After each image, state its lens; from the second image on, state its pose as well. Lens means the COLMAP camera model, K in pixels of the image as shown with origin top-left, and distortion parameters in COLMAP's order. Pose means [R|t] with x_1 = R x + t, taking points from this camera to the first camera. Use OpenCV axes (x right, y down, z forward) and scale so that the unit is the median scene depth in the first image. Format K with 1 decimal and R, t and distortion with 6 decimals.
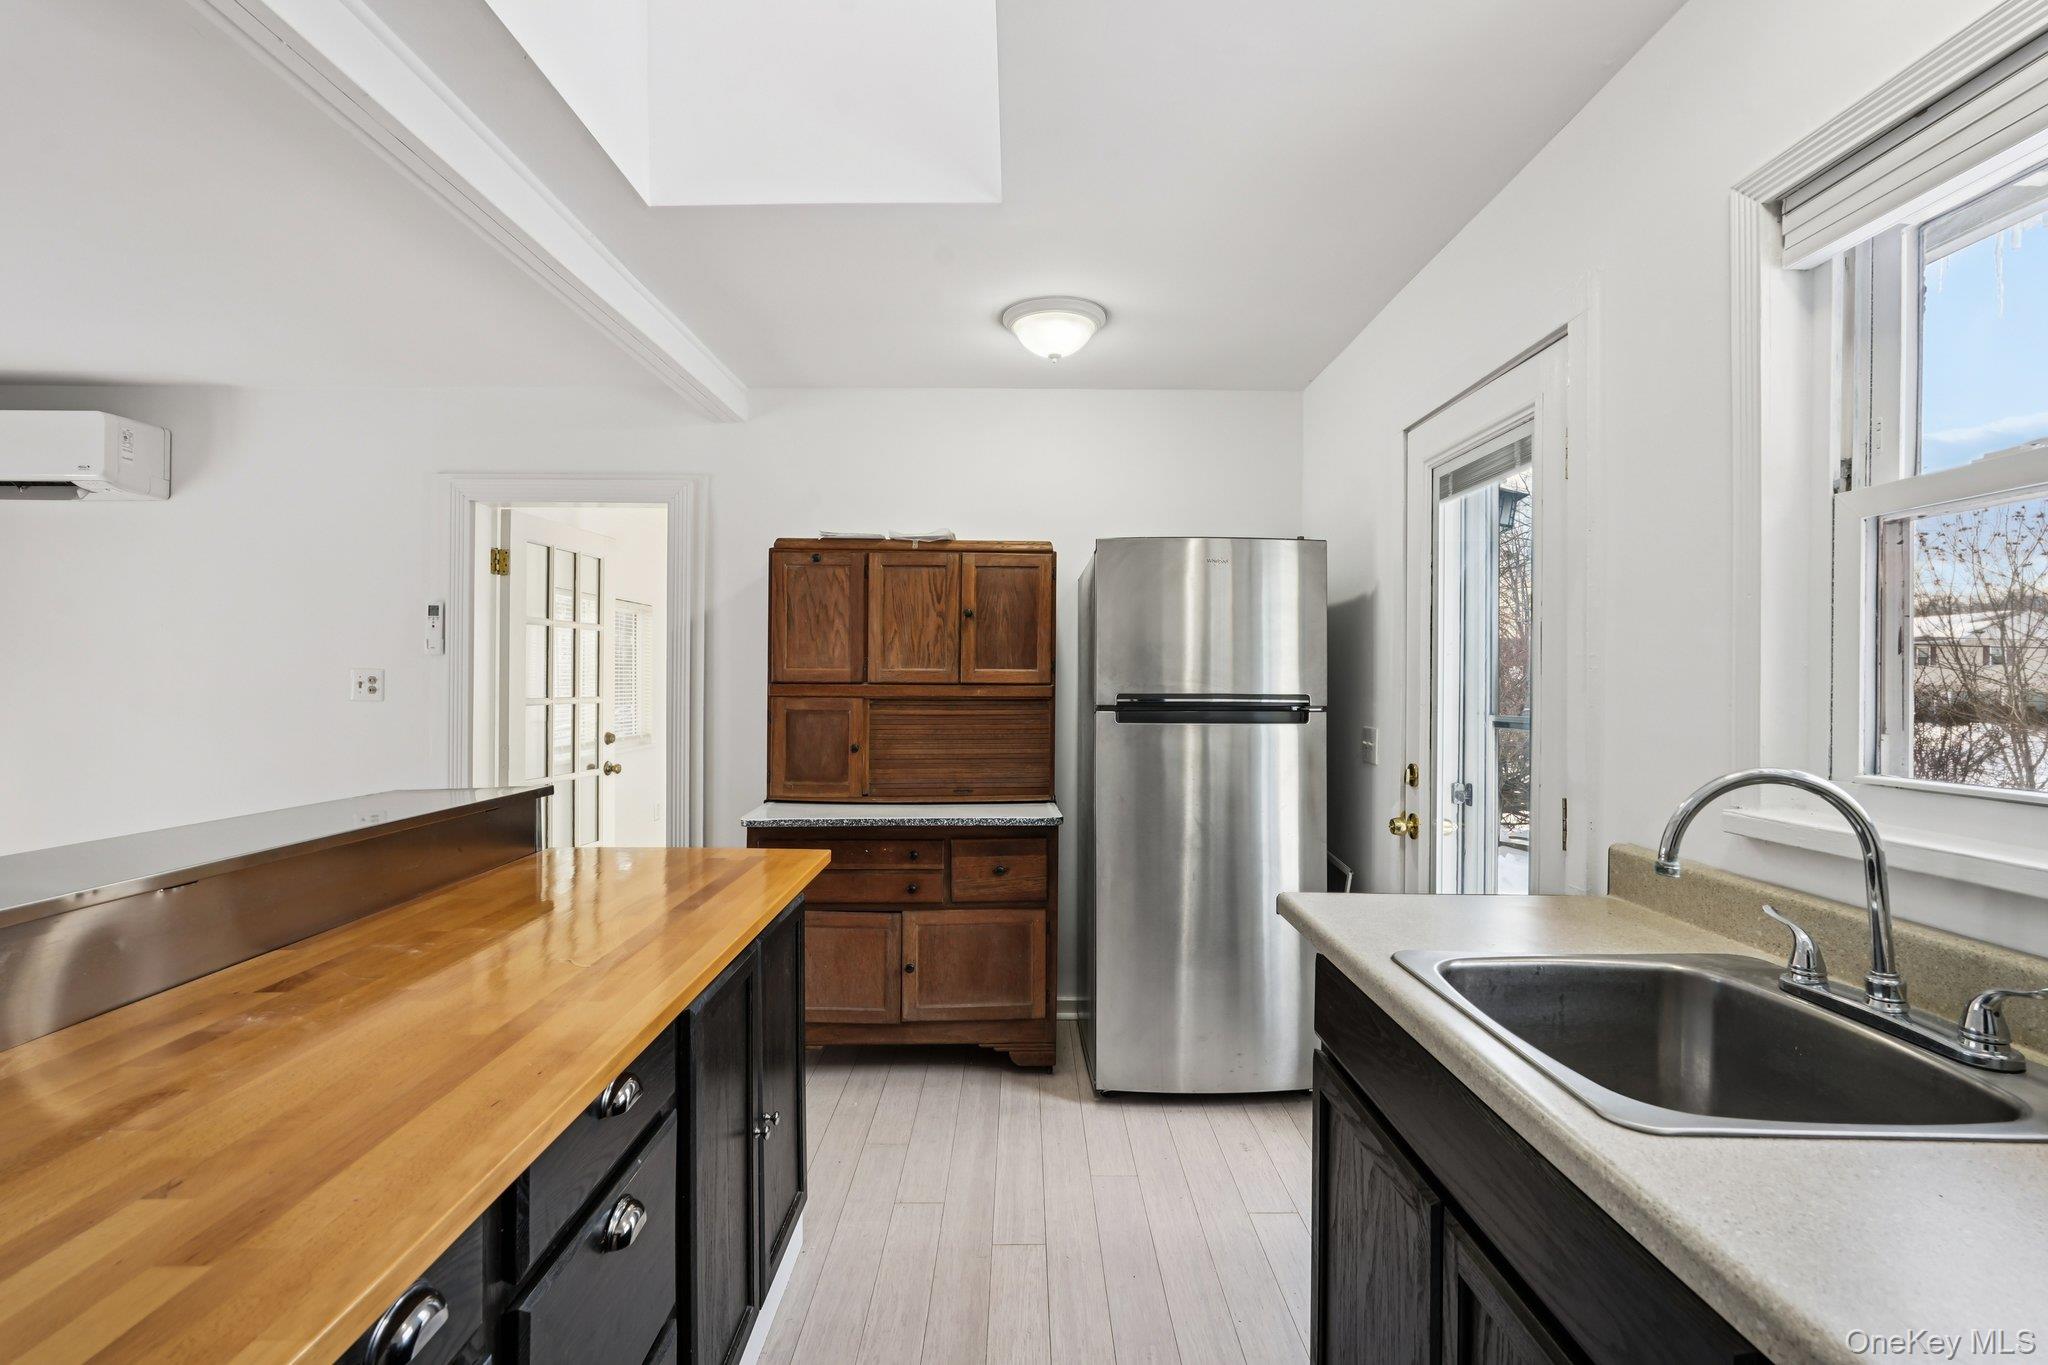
lens RADIAL K [[908.3, 0, 1024.0], [0, 908.3, 682.5], [0, 0, 1]] dist [0.021893, 0.000269]
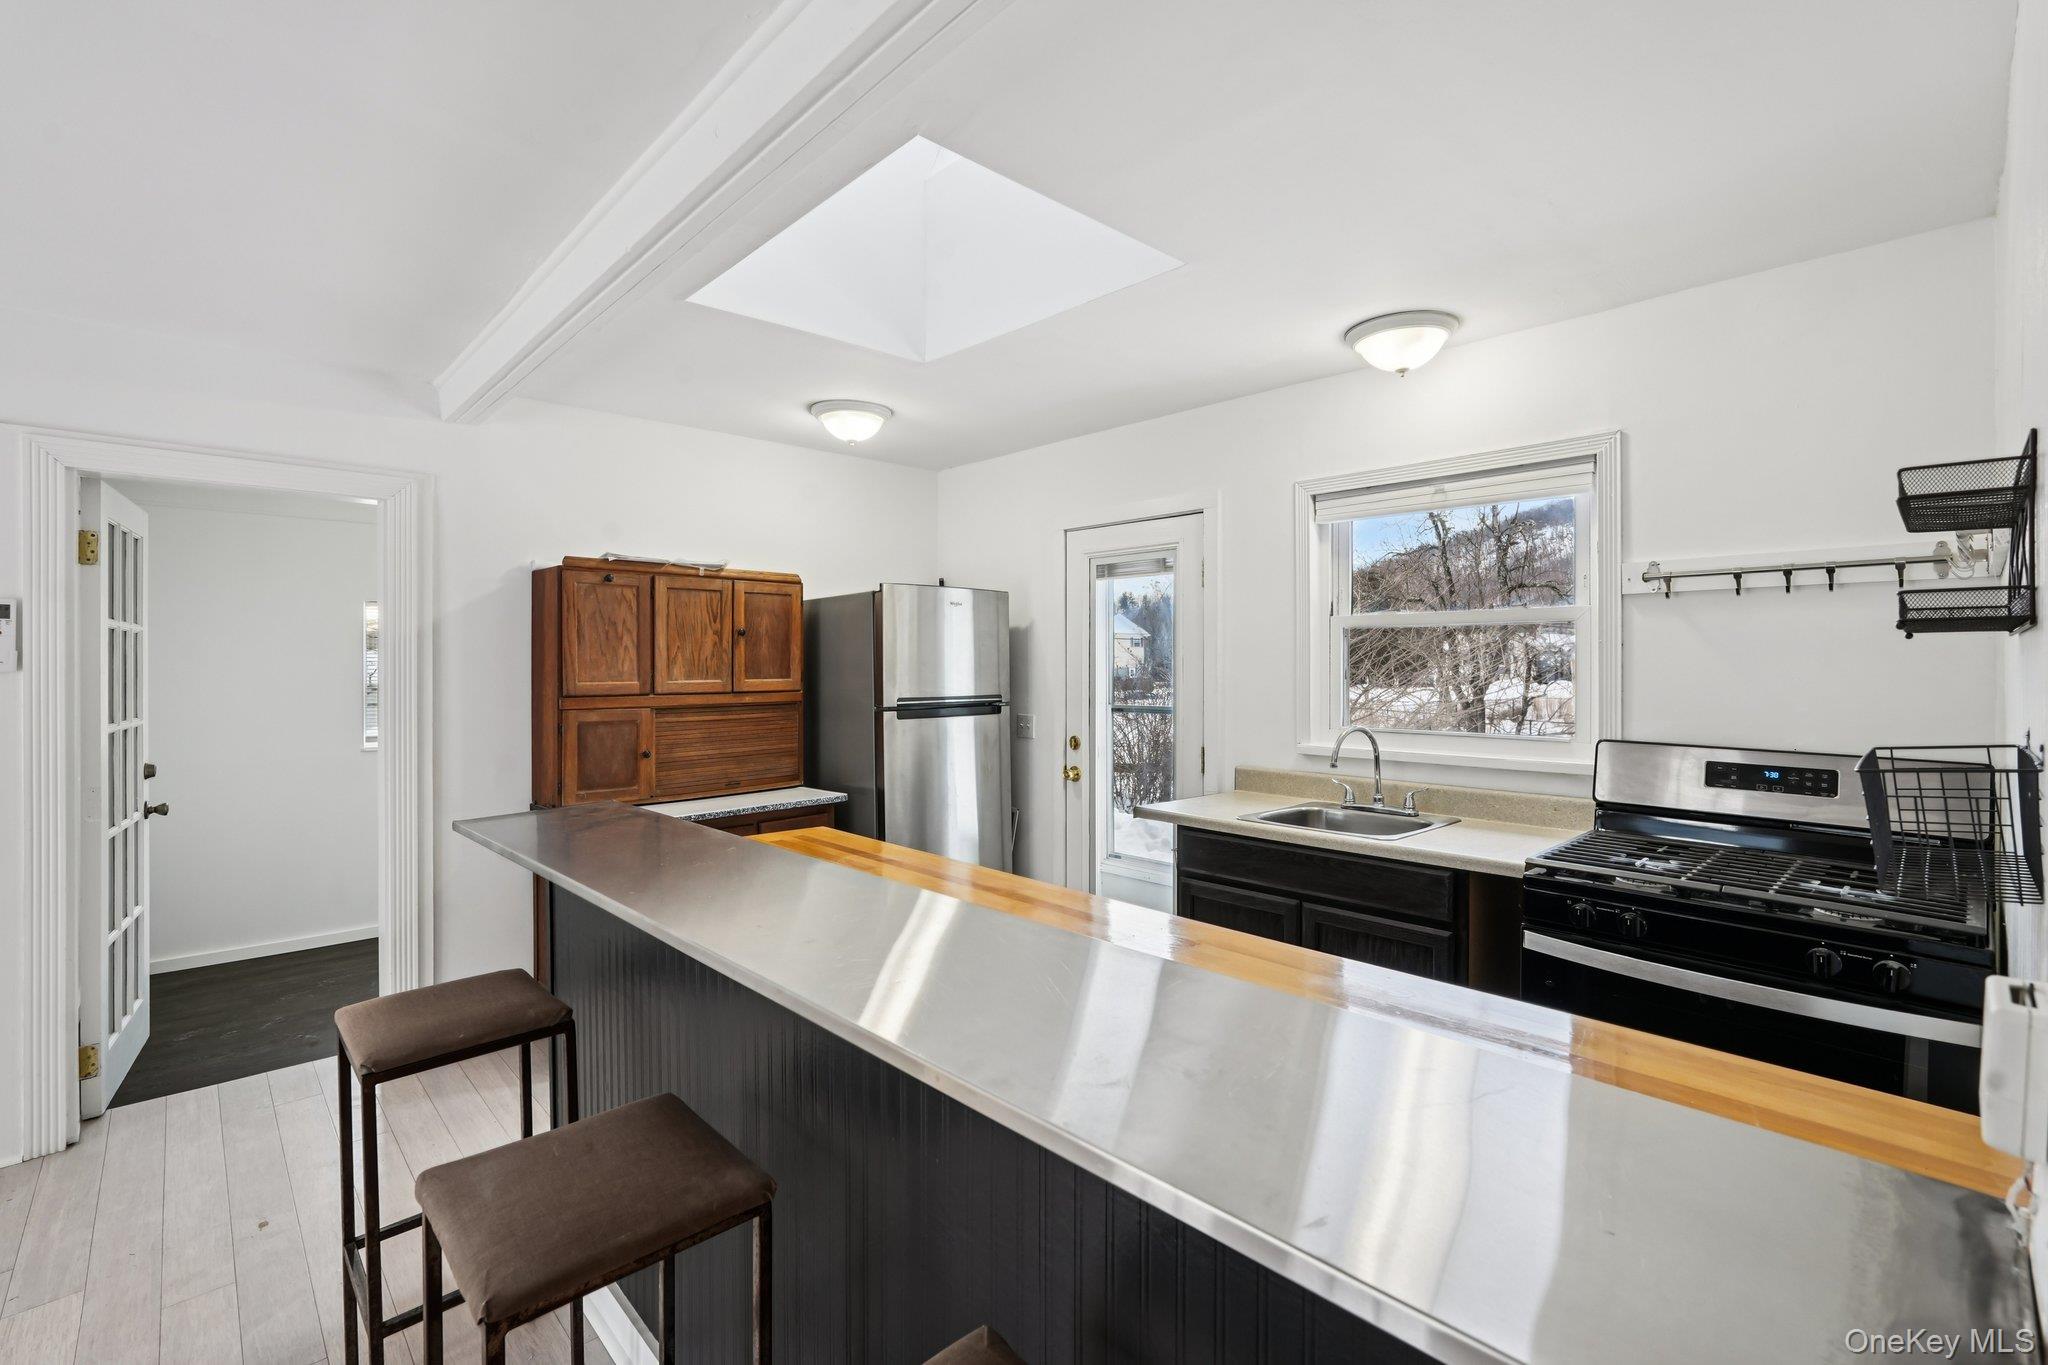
lens RADIAL K [[908.3, 0, 1024.0], [0, 908.3, 682.5], [0, 0, 1]] dist [0.021893, 0.000269]
pose [[0.734818, -0.019913, 0.677972, -0.591003], [0.007139, 0.999741, 0.021626, -0.034348], [-0.678226, -0.011051, 0.734770, -0.110941]]
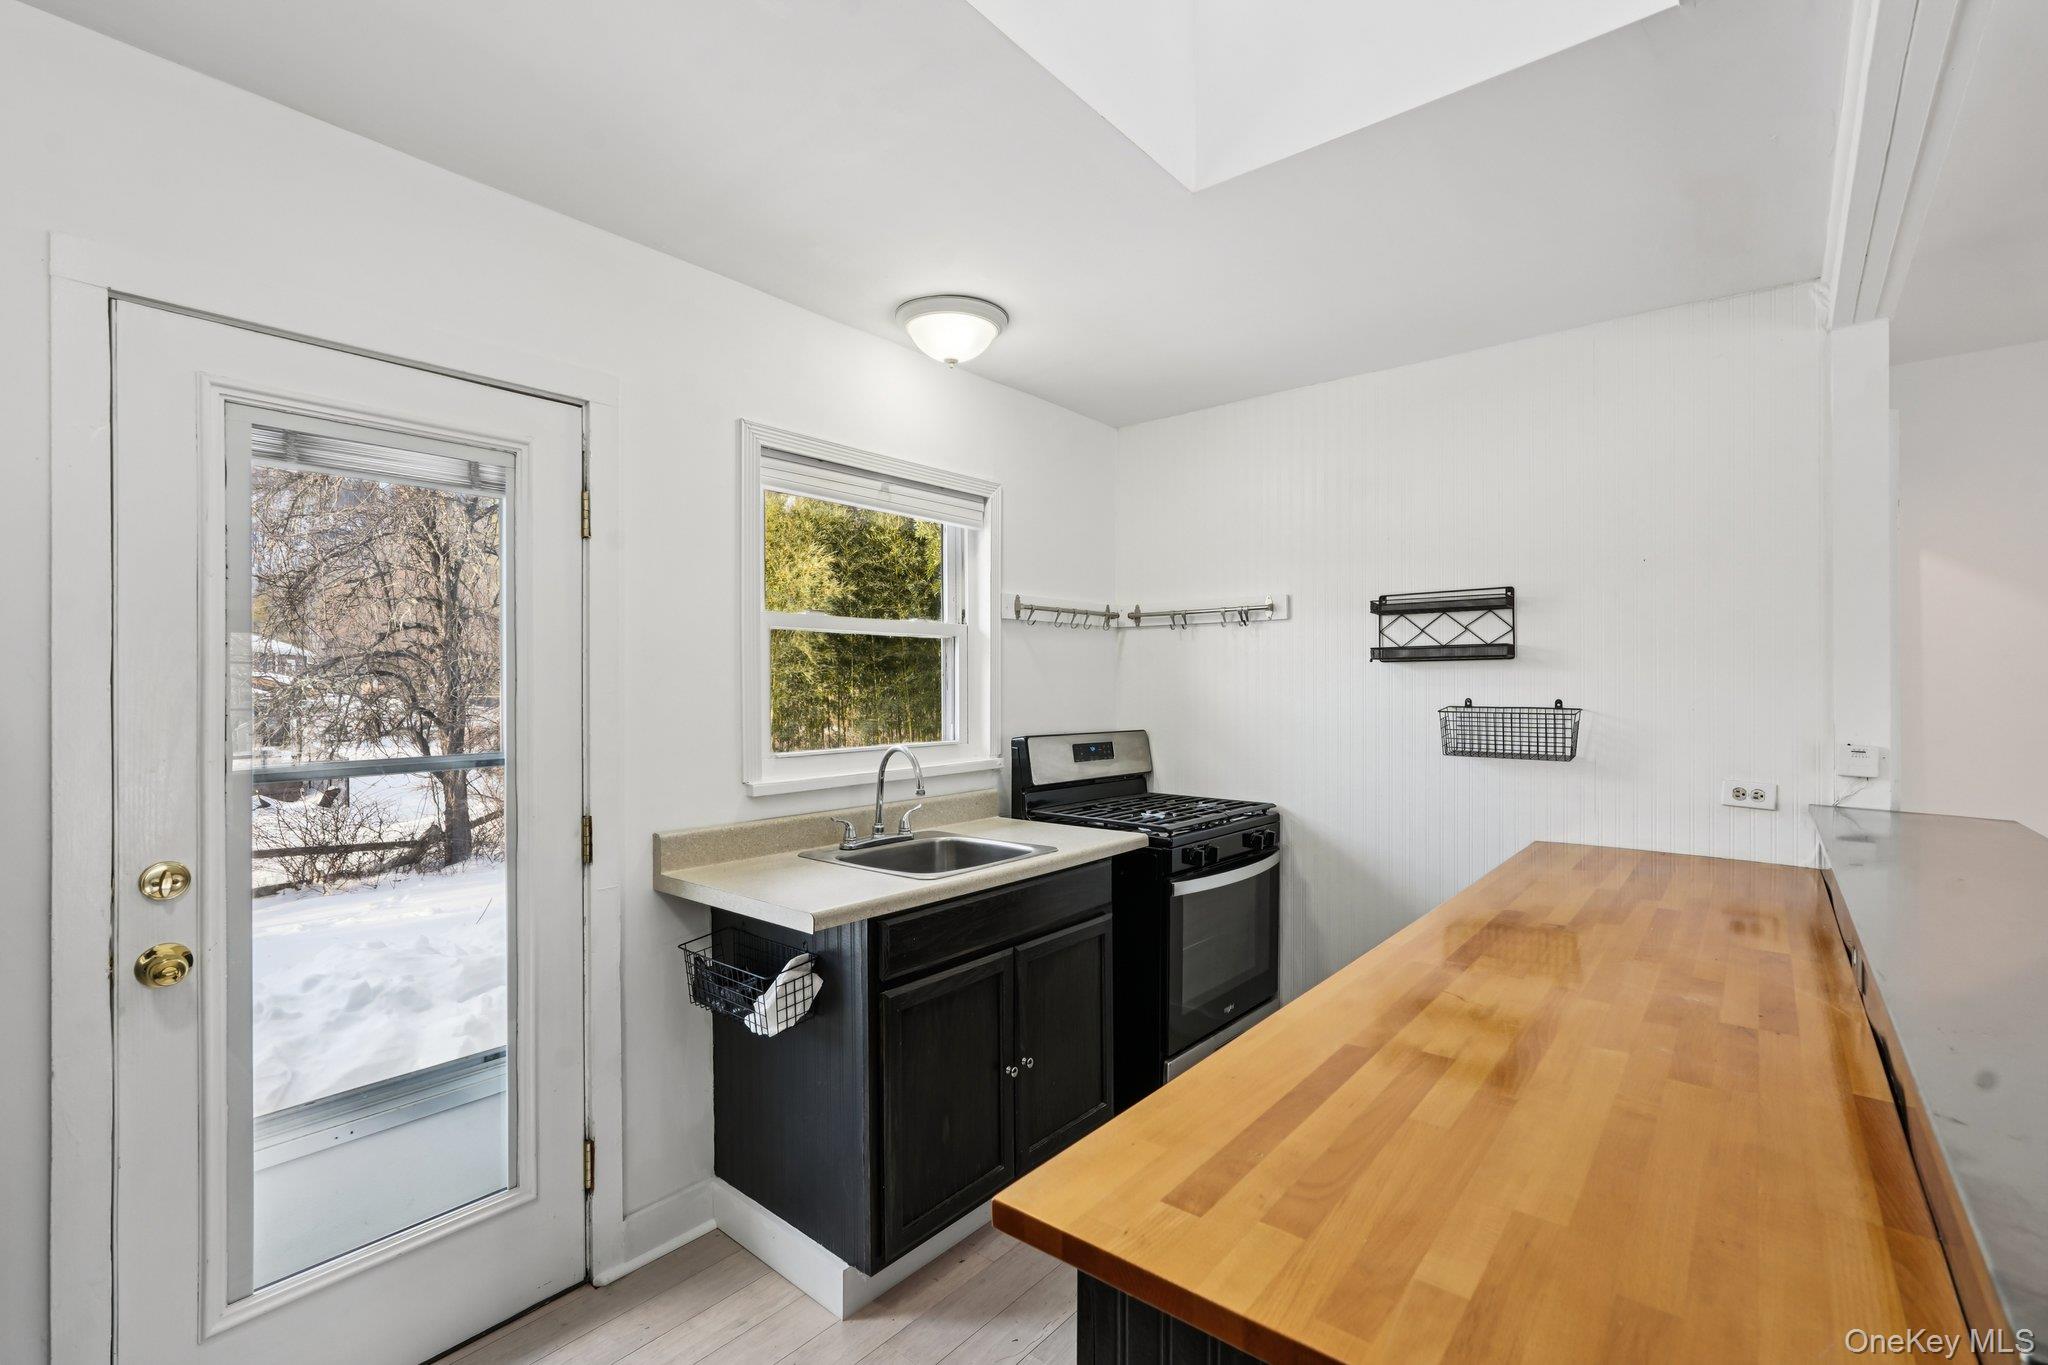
lens RADIAL K [[924.8, 0, 1024.0], [0, 924.8, 682.5], [0, 0, 1]] dist [0.000565, 0.000144]
pose [[-0.765751, -0.006108, 0.643109, -0.321523], [-0.001185, 0.999967, 0.008086, -0.029130], [-0.643137, 0.005430, -0.765732, 0.867448]]
